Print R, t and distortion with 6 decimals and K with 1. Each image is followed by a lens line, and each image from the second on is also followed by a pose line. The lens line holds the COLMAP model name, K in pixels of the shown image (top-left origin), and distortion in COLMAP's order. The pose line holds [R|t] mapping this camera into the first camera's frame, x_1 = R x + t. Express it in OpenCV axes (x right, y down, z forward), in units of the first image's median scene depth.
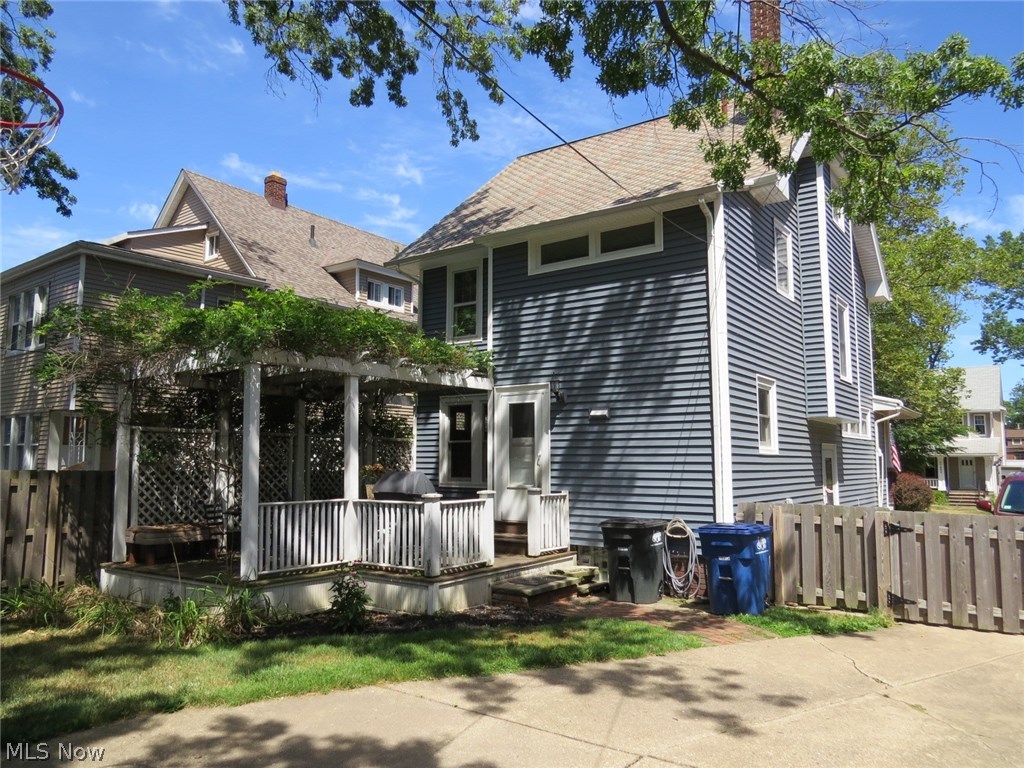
lens RADIAL K [[723.5, 0, 512.0], [0, 723.5, 384.0], [0, 0, 1]] dist [-0.023760, 0.002788]
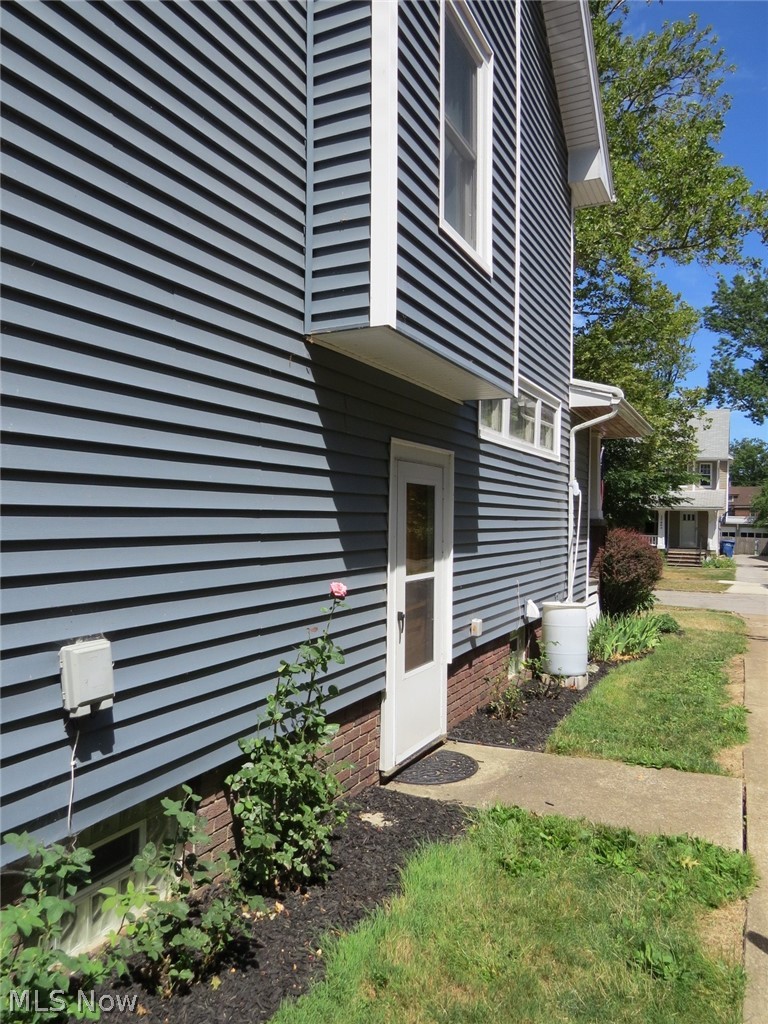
lens RADIAL K [[723.5, 0, 384.0], [0, 723.5, 512.0], [0, 0, 1]] dist [-0.023760, 0.002788]
pose [[0.984452, 0.009926, 0.175372, 0.179090], [-0.027873, 0.994579, 0.100175, 0.040280], [-0.173427, -0.103506, 0.979392, 0.323014]]
